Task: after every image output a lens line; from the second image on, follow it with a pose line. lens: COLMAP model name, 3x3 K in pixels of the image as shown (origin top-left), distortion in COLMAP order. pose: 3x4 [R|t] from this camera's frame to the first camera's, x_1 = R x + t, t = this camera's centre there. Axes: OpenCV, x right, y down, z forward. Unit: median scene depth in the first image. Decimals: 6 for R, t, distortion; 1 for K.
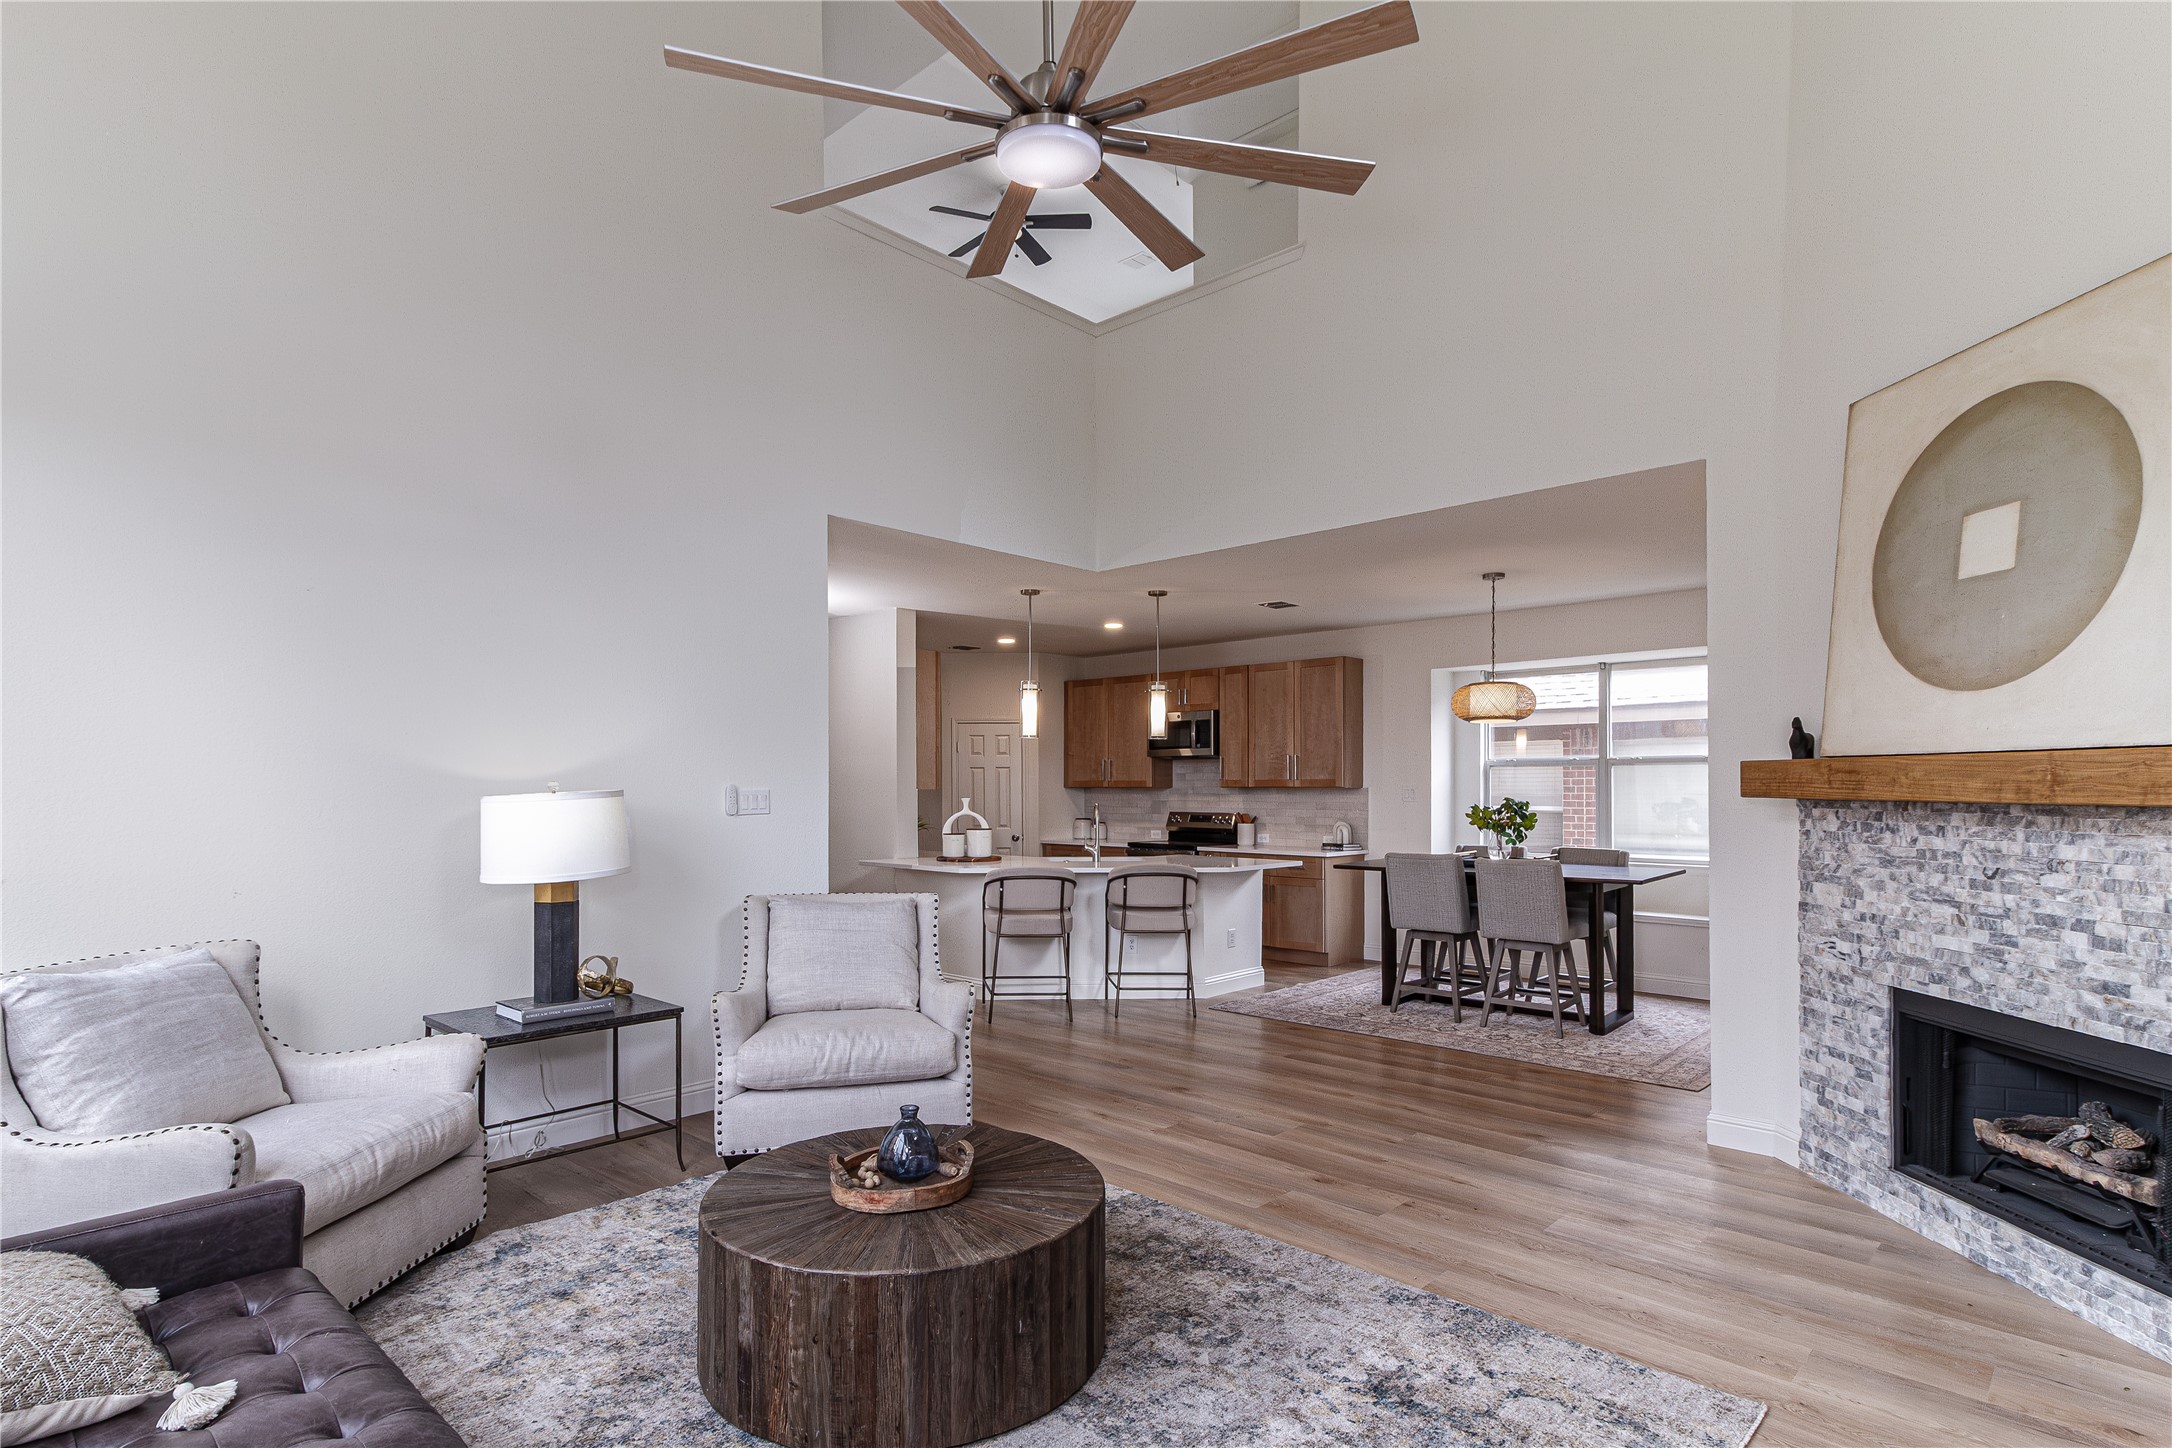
lens RADIAL K [[1081.3, 0, 1078.0], [0, 1081.3, 786.7], [0, 0, 1]] dist [0.027659, 0.001110]
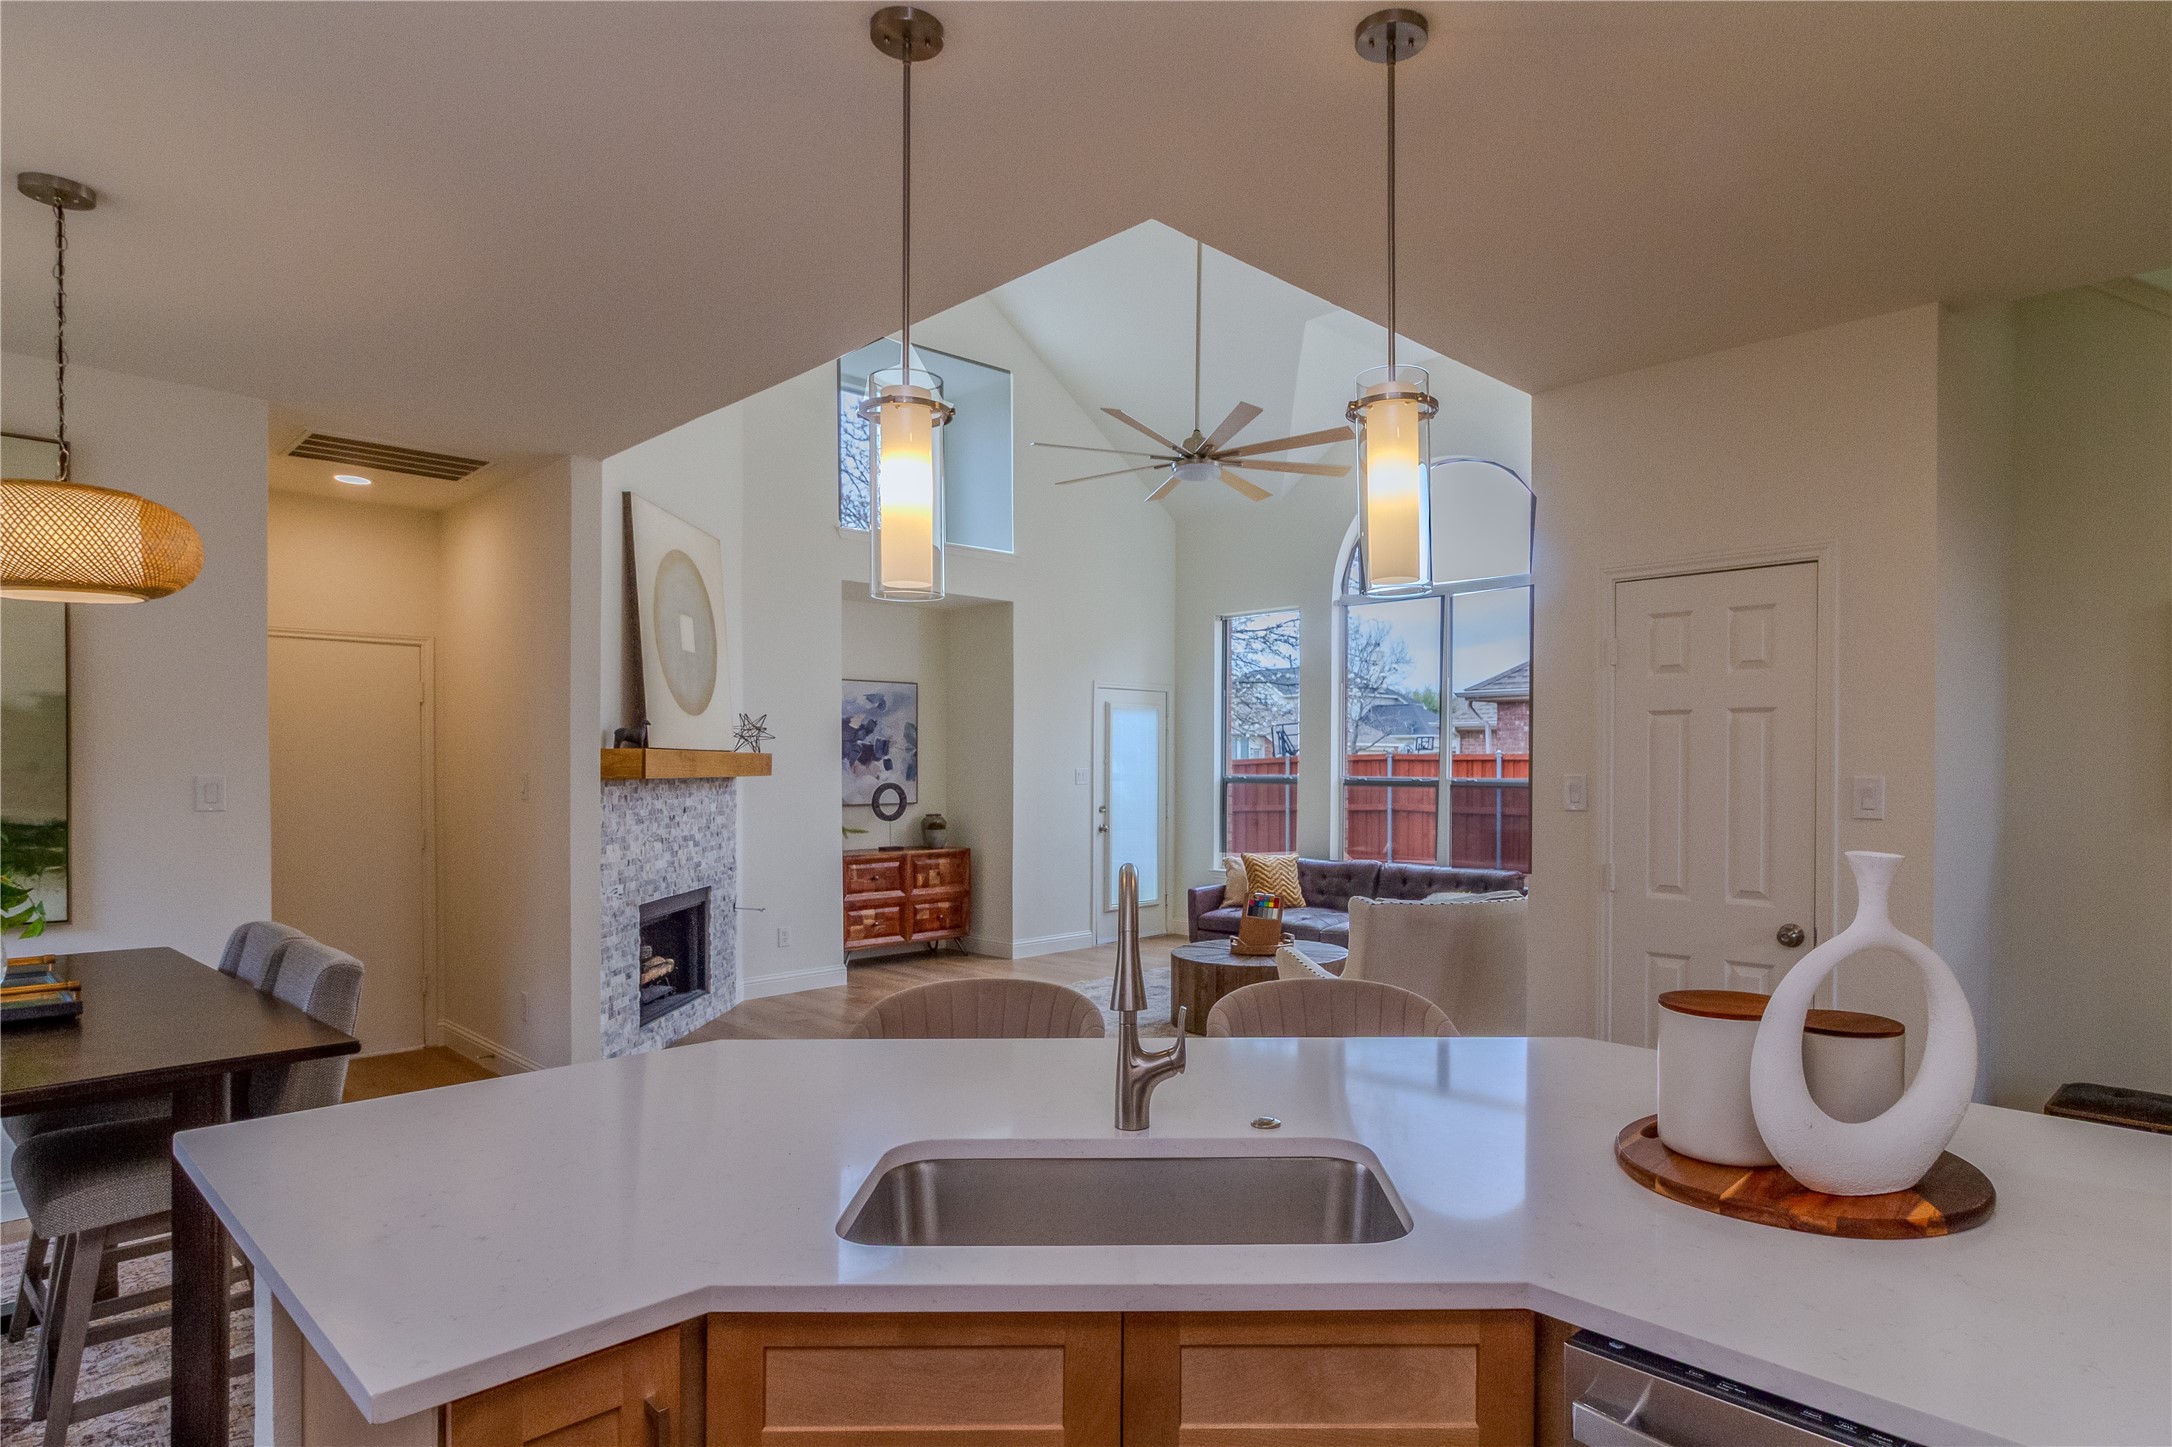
lens RADIAL K [[1197.7, 0, 1196.9], [0, 1197.7, 772.5], [0, 0, 1]] dist [-0.003777, -0.002008]
pose [[-0.999575, 0.003228, -0.028968, 0.041638], [0.003015, 0.999968, 0.007388, -0.005752], [0.028991, 0.007298, -0.999553, 2.781075]]
